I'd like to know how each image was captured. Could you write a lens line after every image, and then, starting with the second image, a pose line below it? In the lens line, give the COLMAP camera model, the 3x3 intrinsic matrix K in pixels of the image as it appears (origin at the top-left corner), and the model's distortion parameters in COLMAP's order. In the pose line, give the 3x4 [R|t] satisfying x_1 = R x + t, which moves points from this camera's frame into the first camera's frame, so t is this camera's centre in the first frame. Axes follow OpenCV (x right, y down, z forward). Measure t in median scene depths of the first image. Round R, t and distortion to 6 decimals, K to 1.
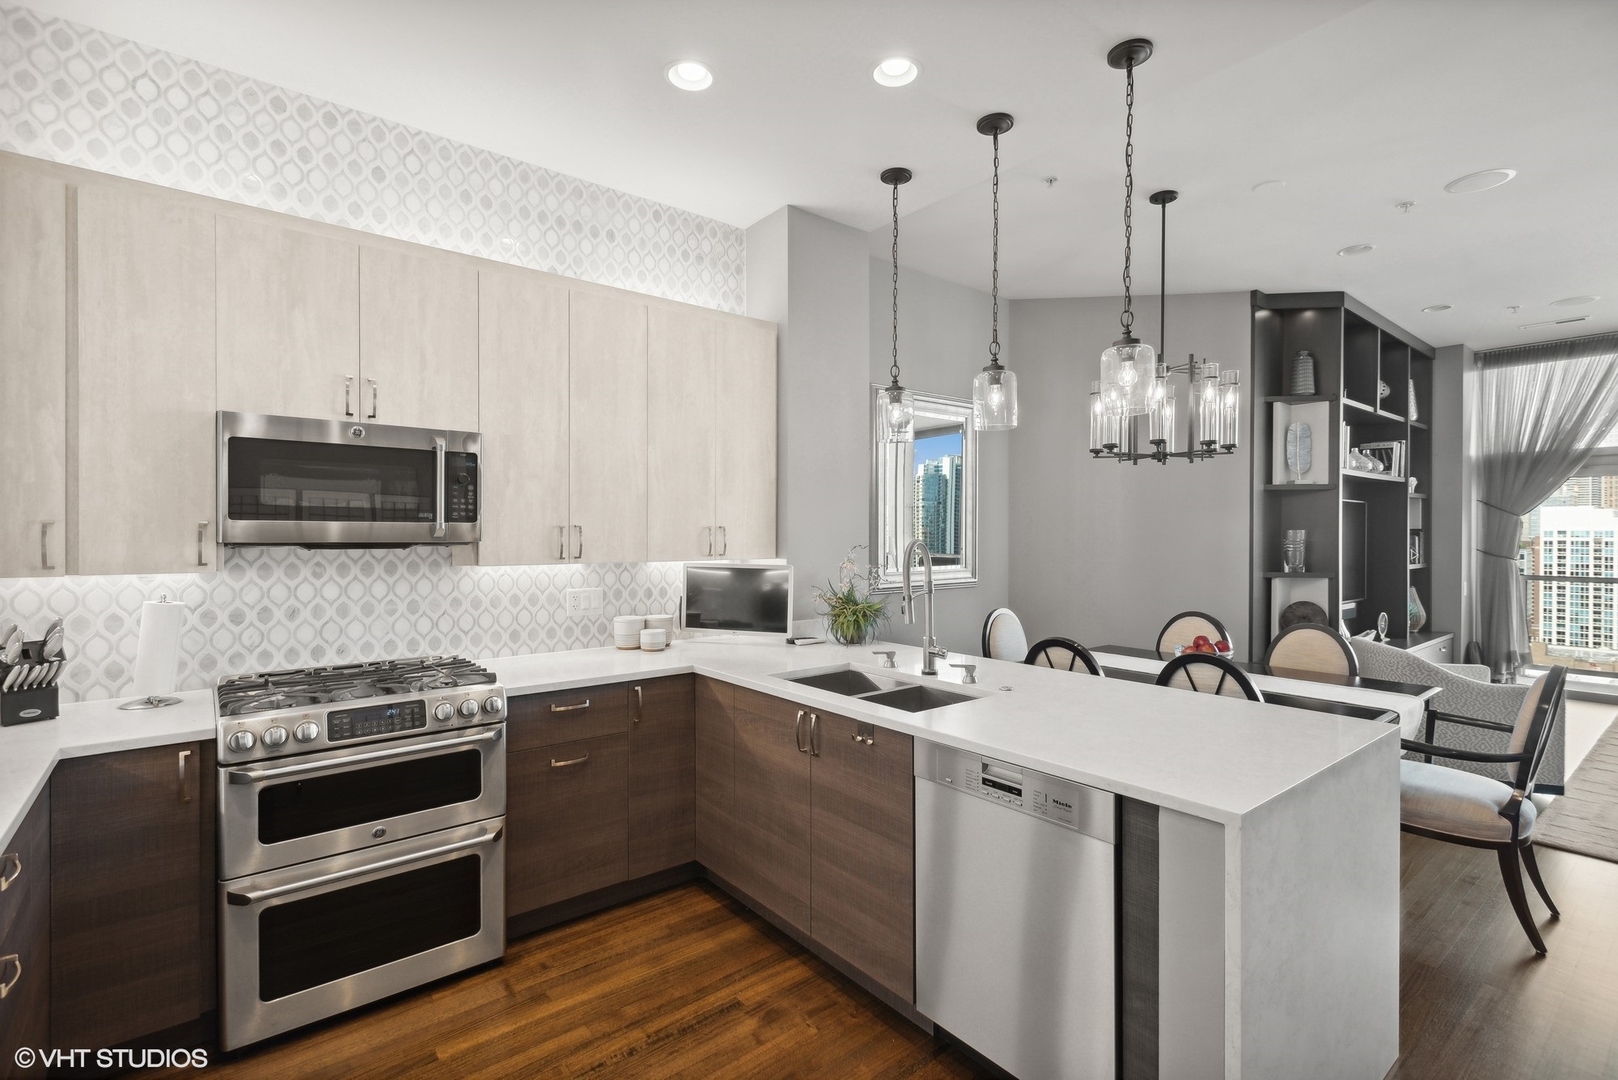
lens RADIAL K [[762.1, 0, 817.8], [0, 762.1, 541.1], [0, 0, 1]] dist [0.018357, -0.005271]
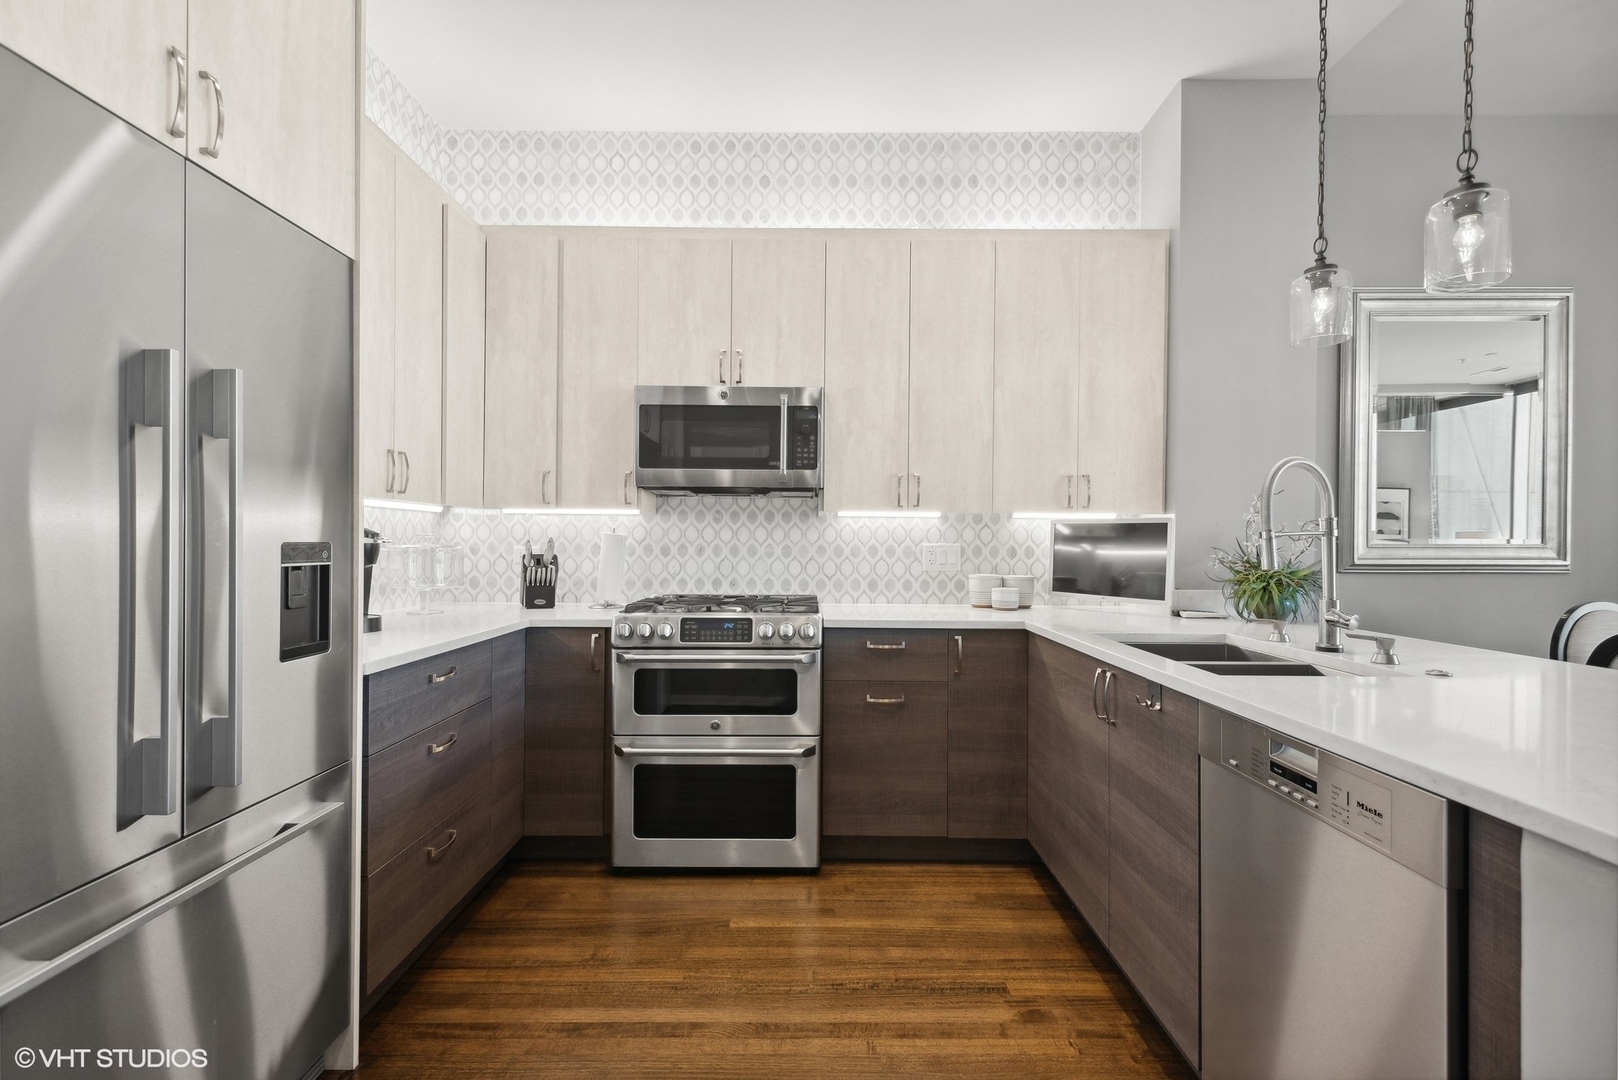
lens RADIAL K [[762.1, 0, 806.4], [0, 762.1, 547.9], [0, 0, 1]] dist [0.018357, -0.005271]
pose [[0.768049, 0.005757, -0.640365, 0.245007], [-0.013113, 0.999891, -0.006738, 0.096487], [0.640257, 0.013572, 0.768041, 0.157787]]
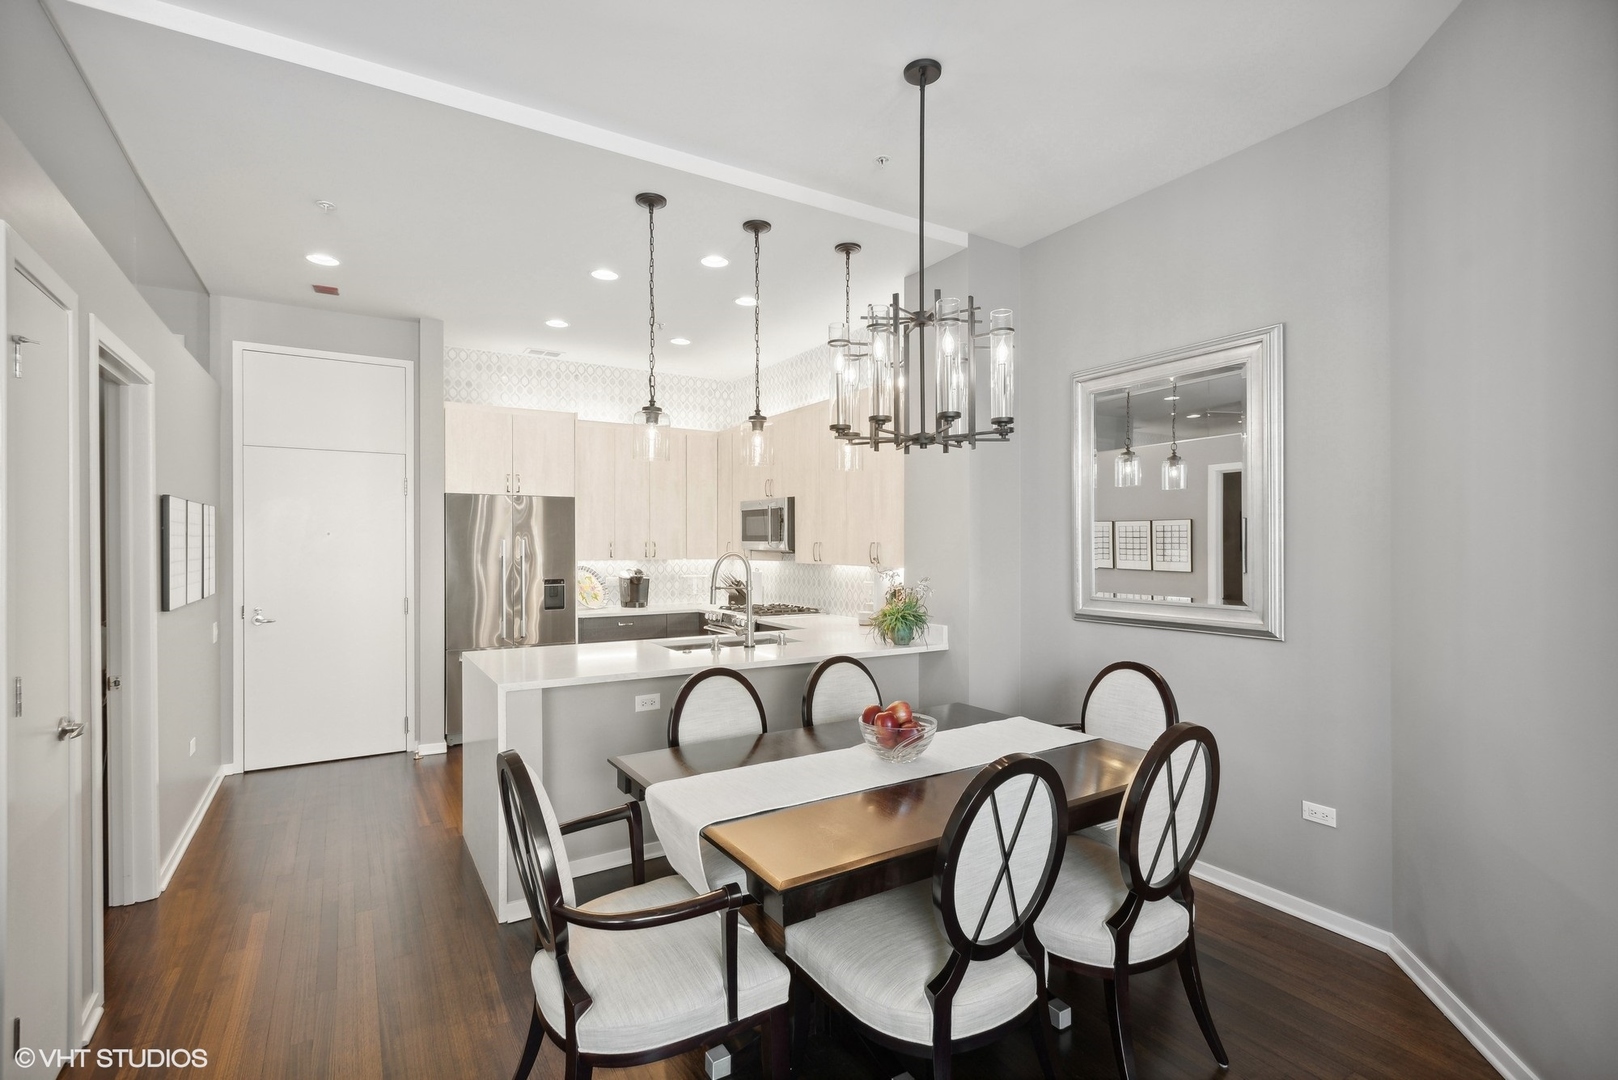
lens RADIAL K [[762.1, 0, 809.4], [0, 762.1, 542.8], [0, 0, 1]] dist [0.018357, -0.005271]
pose [[-0.146617, -0.001305, -0.989192, 1.587886], [-0.013358, 0.999911, 0.000661, -0.022556], [0.989103, 0.013311, -0.146621, 1.387676]]
